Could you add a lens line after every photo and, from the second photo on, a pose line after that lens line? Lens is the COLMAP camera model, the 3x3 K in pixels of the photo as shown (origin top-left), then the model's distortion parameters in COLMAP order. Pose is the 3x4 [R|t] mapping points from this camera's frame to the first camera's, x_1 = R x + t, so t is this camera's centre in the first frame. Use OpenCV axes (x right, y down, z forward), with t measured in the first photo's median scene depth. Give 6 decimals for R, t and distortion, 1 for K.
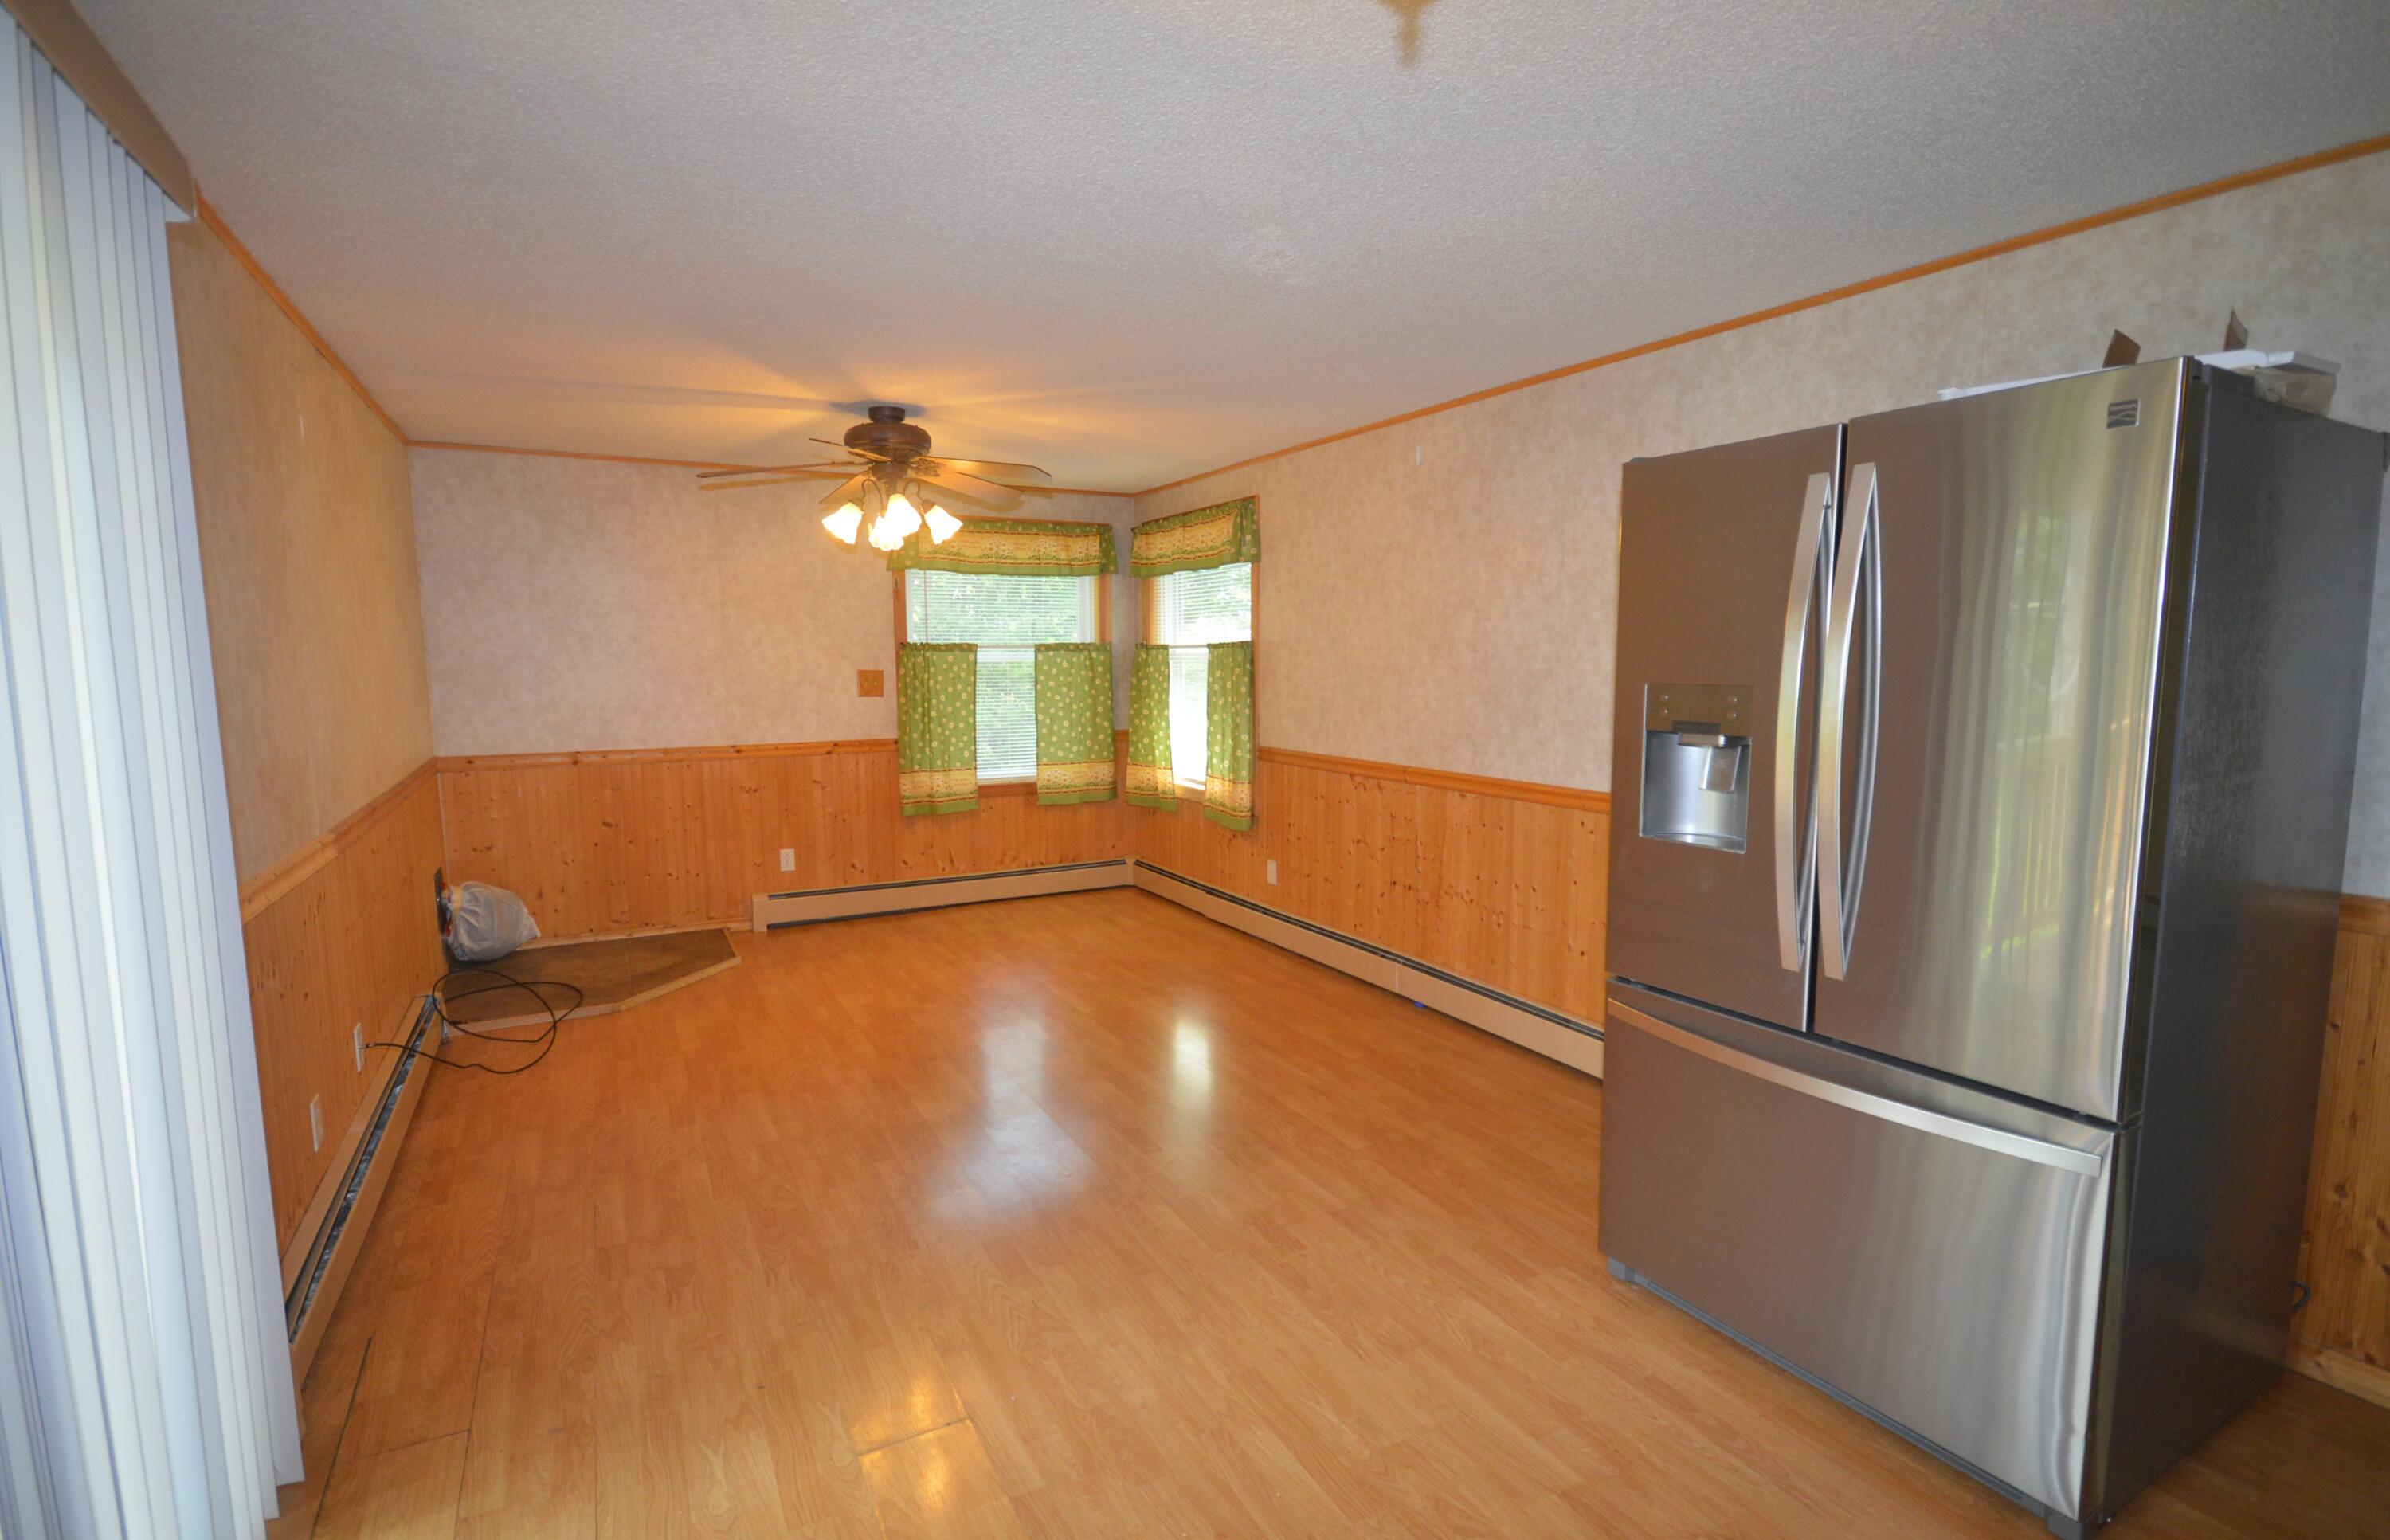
lens RADIAL K [[1103.0, 0, 1197.3], [0, 1103.0, 780.2], [0, 0, 1]] dist [-0.045618, 0.062988]
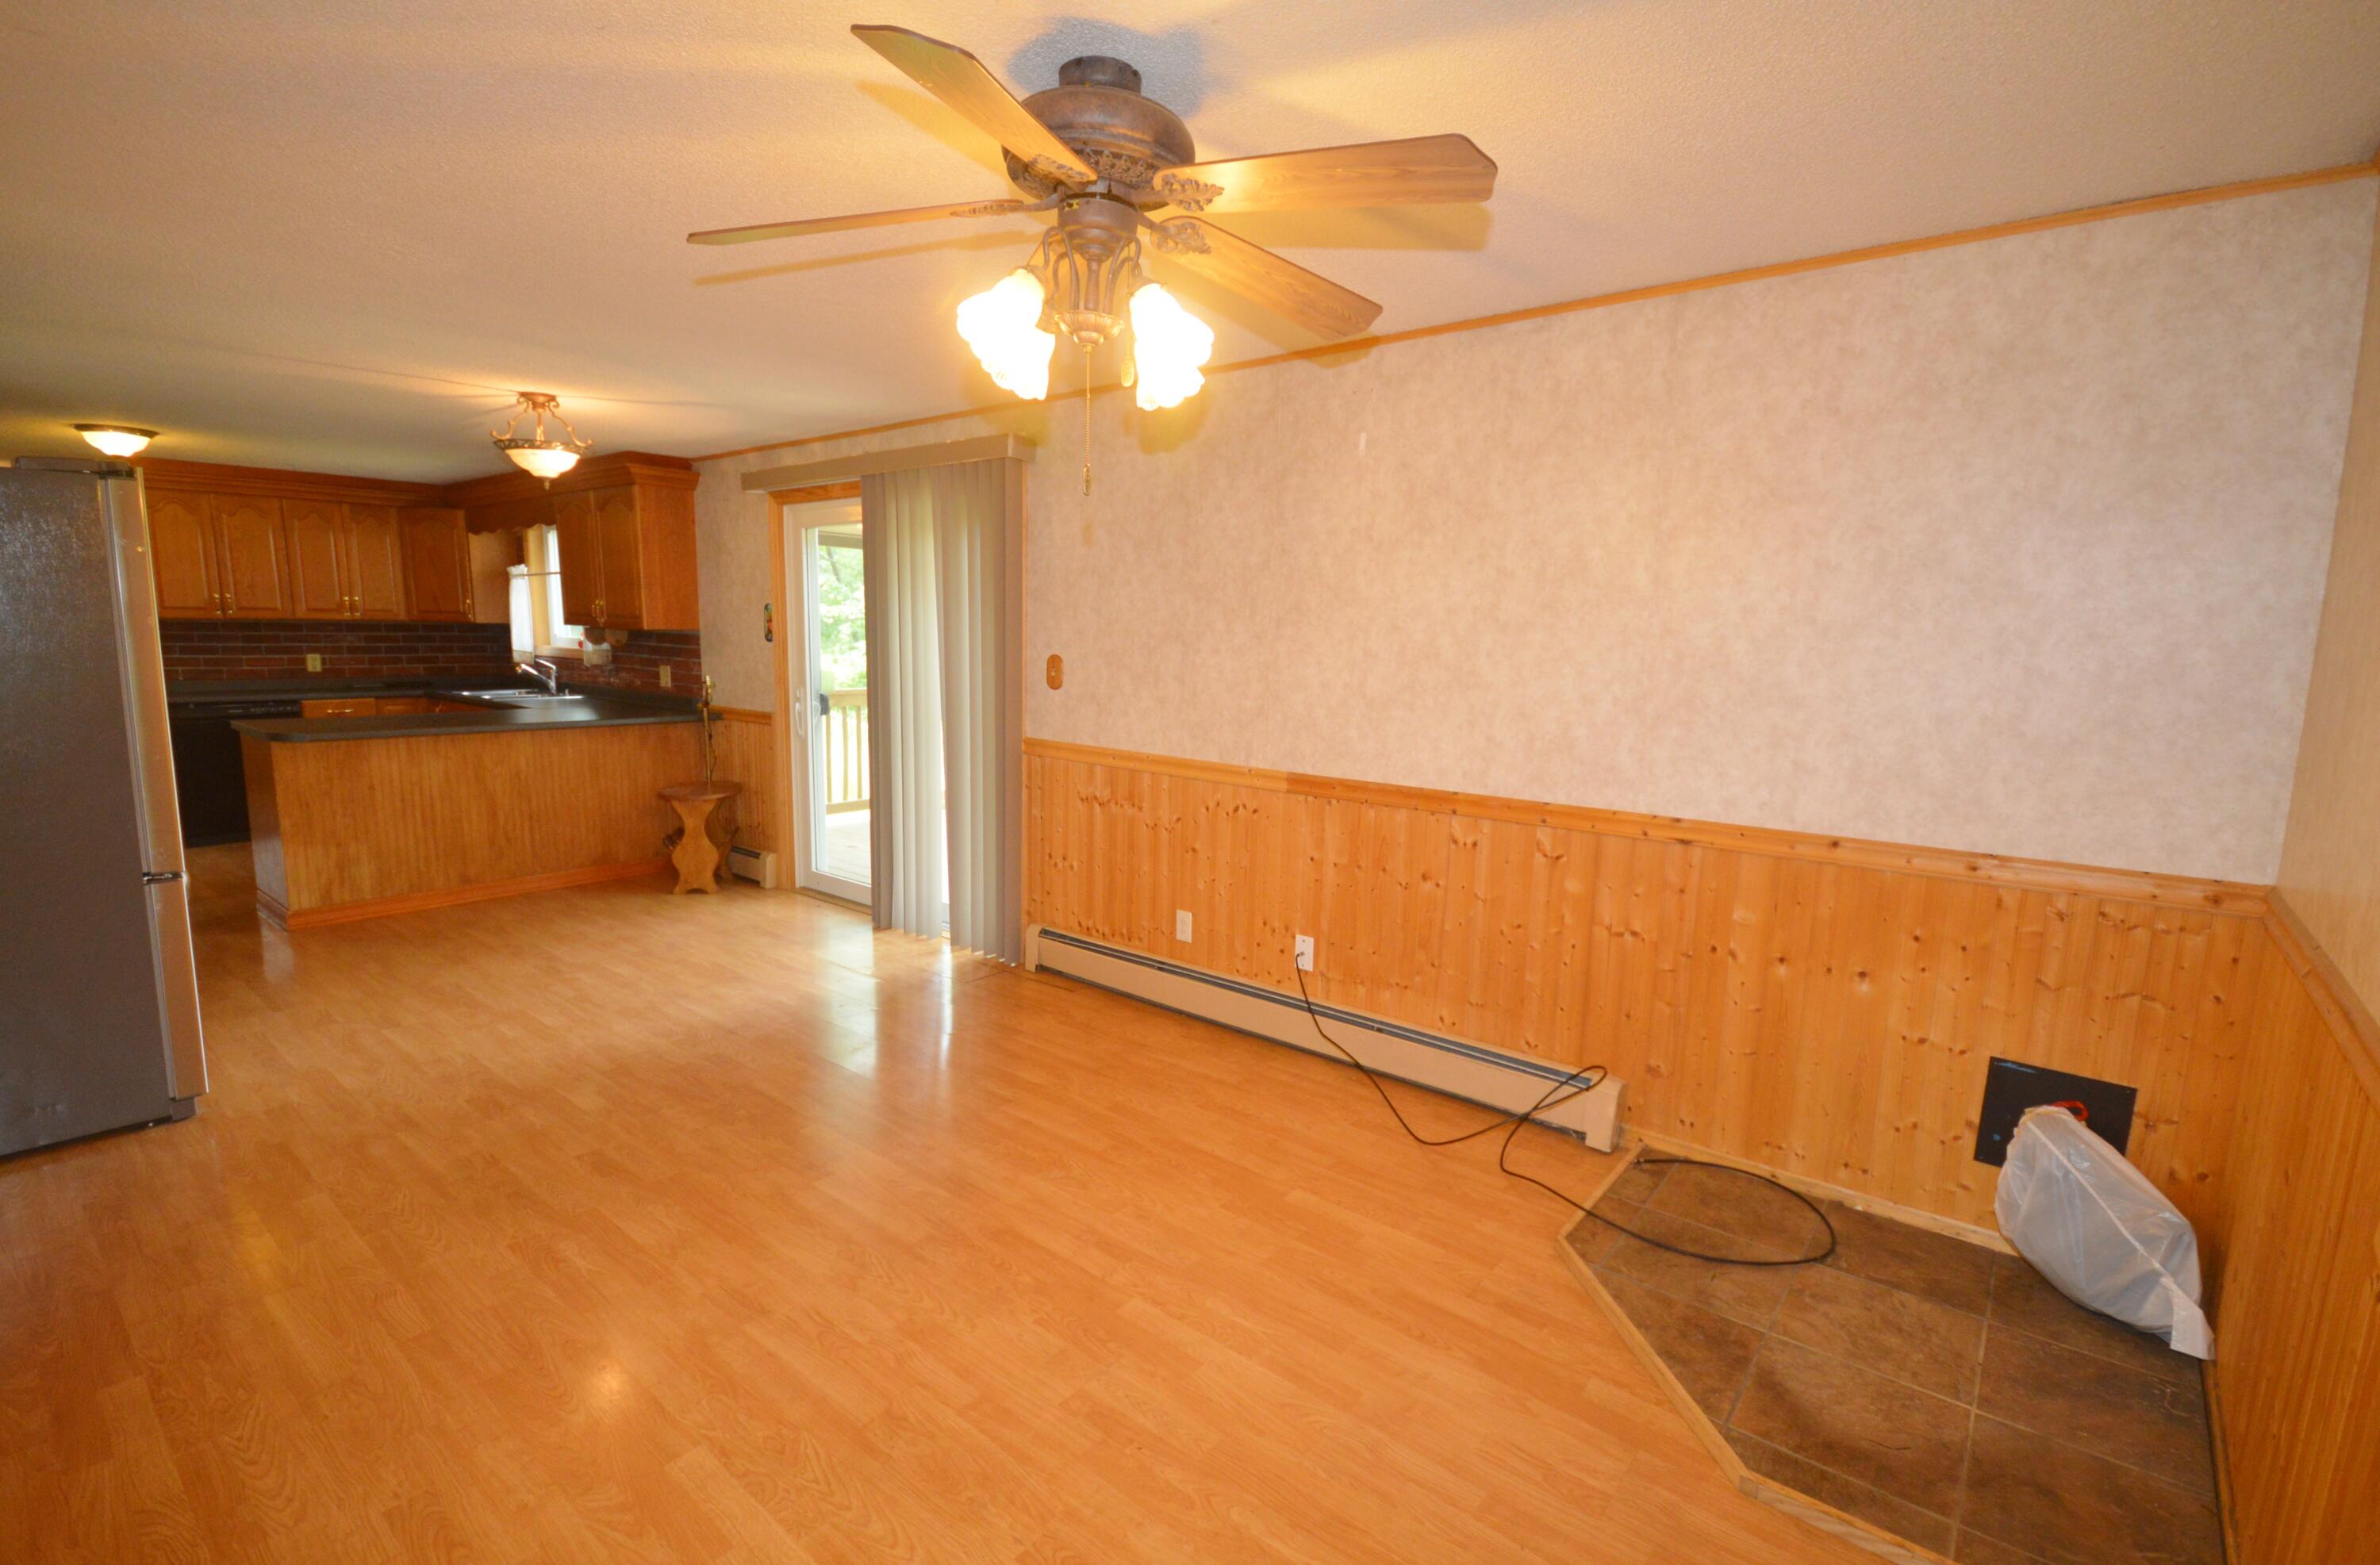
lens RADIAL K [[1085.2, 0, 1198.4], [0, 1085.2, 794.0], [0, 0, 1]] dist [-0.003259, -0.000931]
pose [[-0.927240, 0.036535, -0.372681, -0.109168], [-0.063410, 0.965538, 0.252420, -0.131226], [0.369060, 0.257686, -0.892969, 1.110247]]
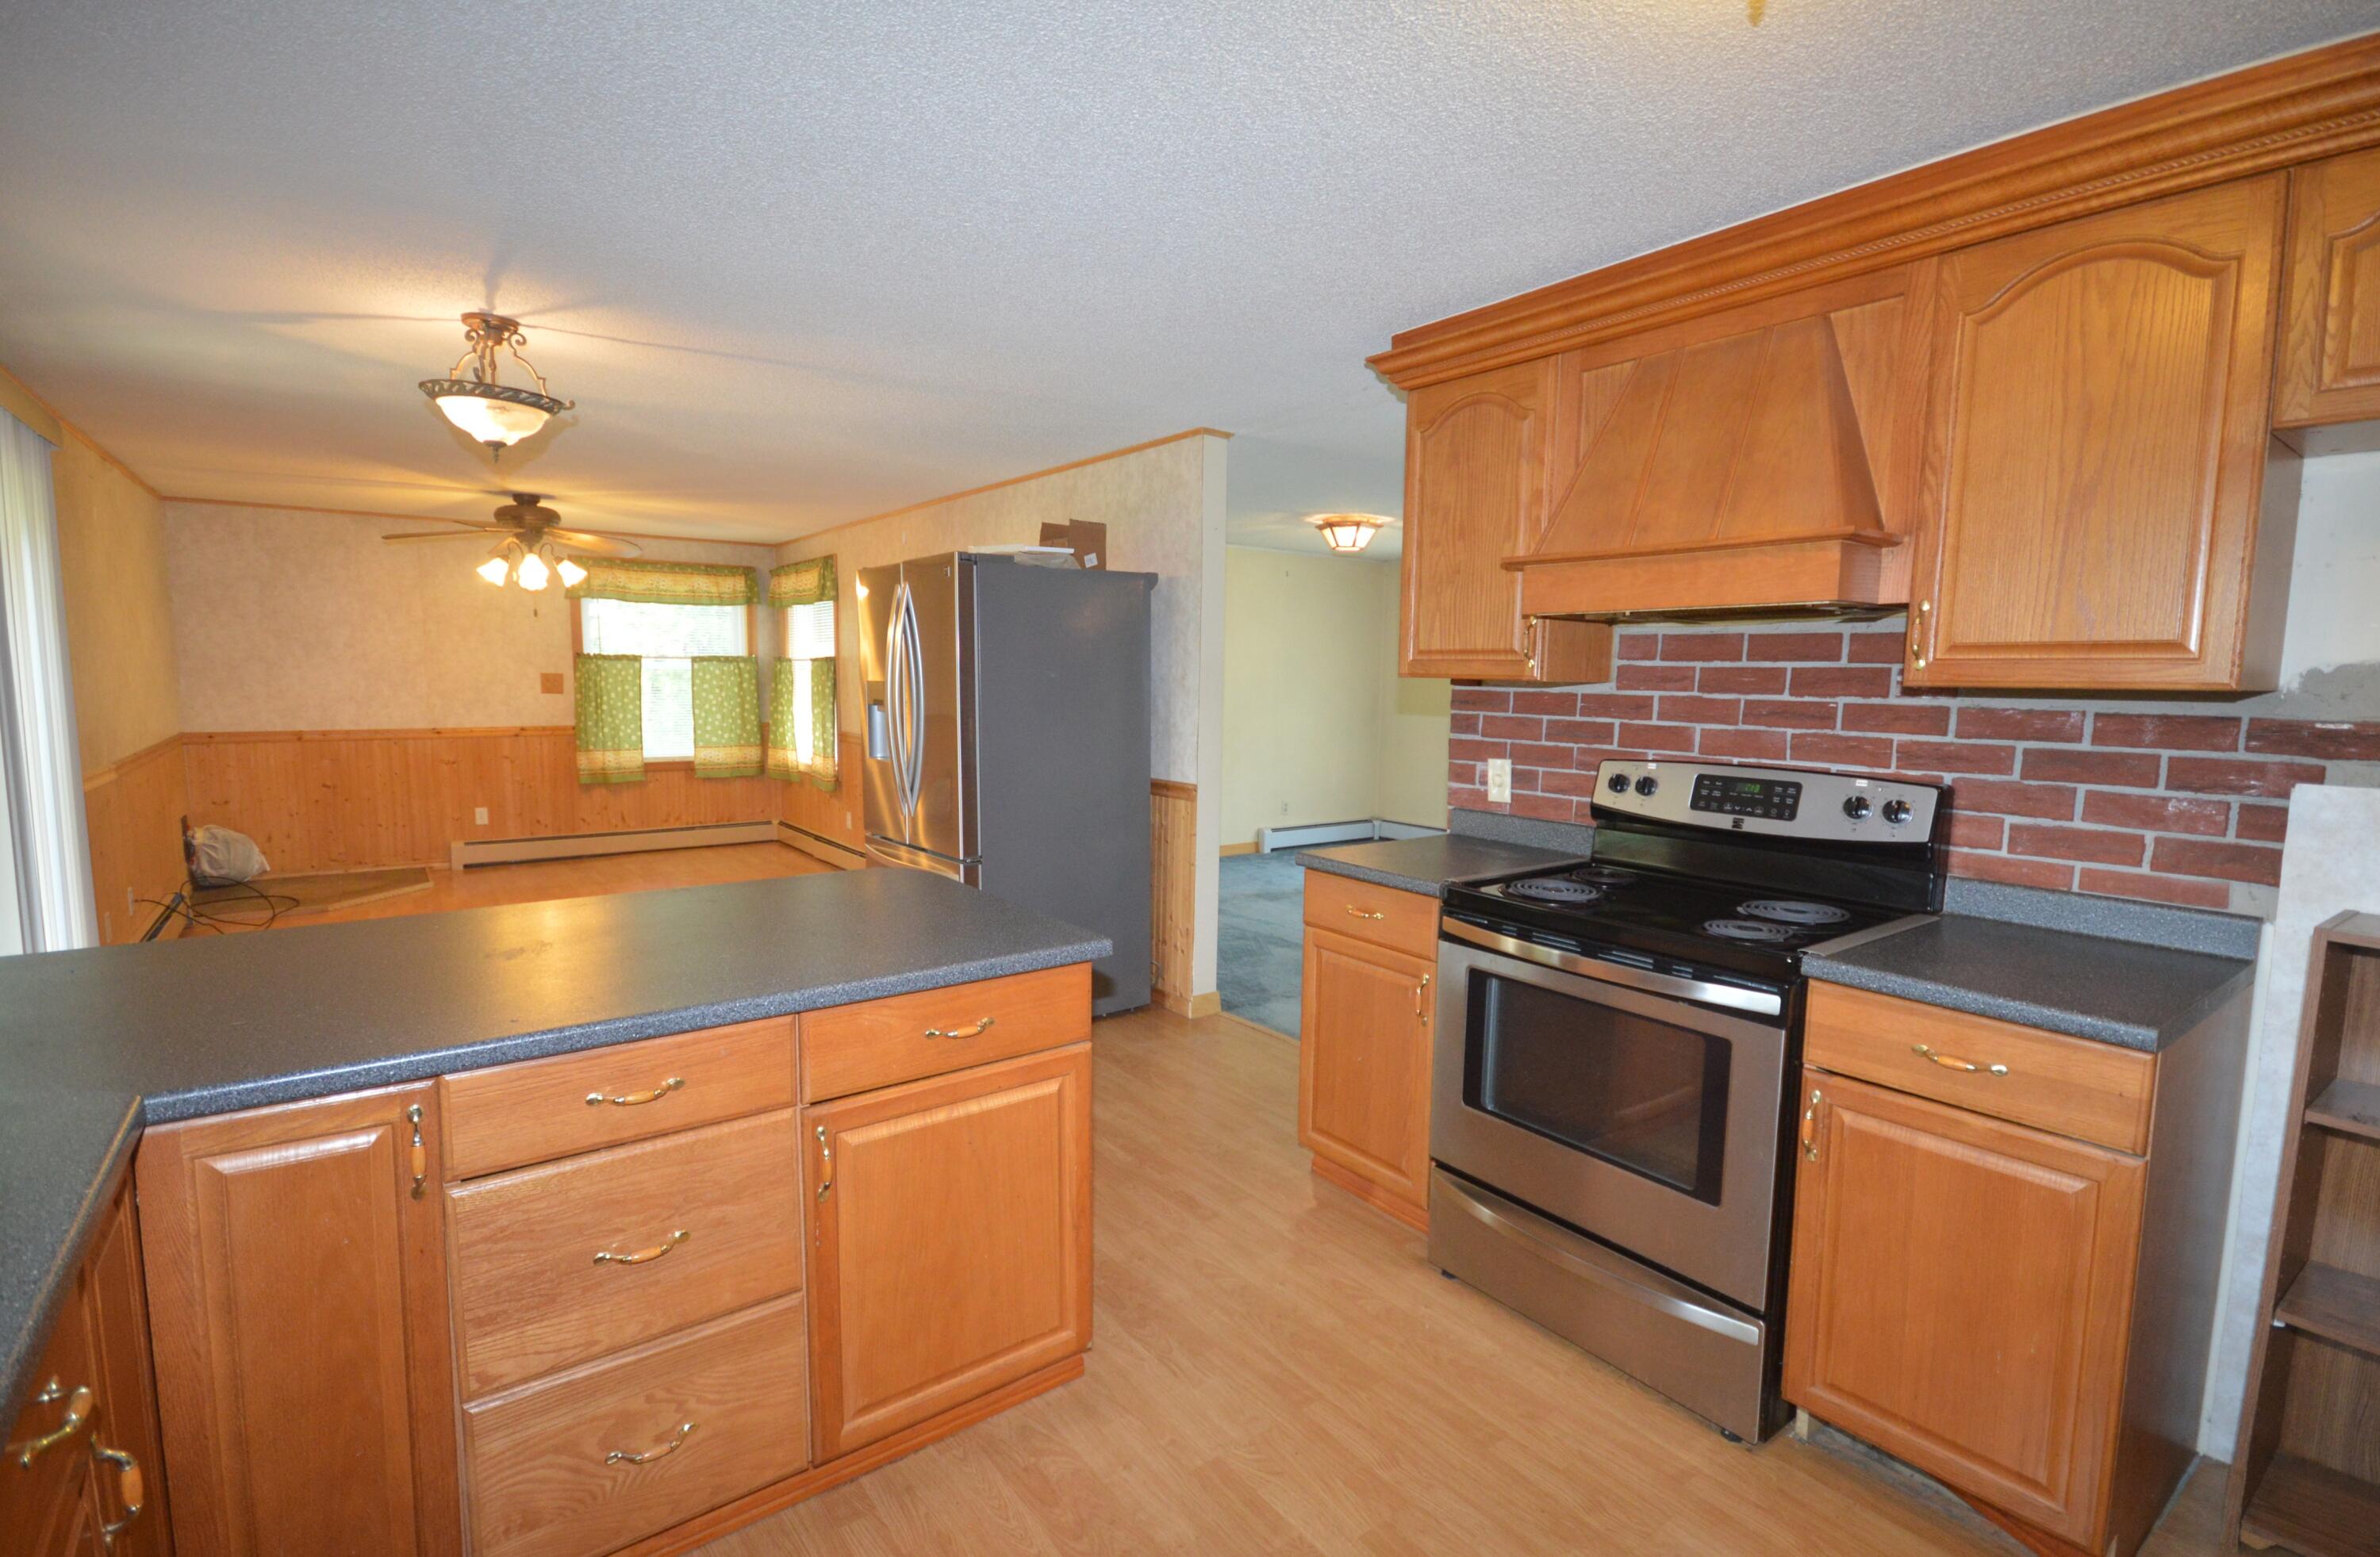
lens RADIAL K [[1085.2, 0, 1198.4], [0, 1085.2, 790.0], [0, 0, 1]] dist [-0.003259, -0.000931]
pose [[0.989114, -0.000096, 0.147149, 0.296907], [0.000701, 0.999992, -0.004059, 0.048832], [-0.147147, 0.004118, 0.989106, -0.429529]]
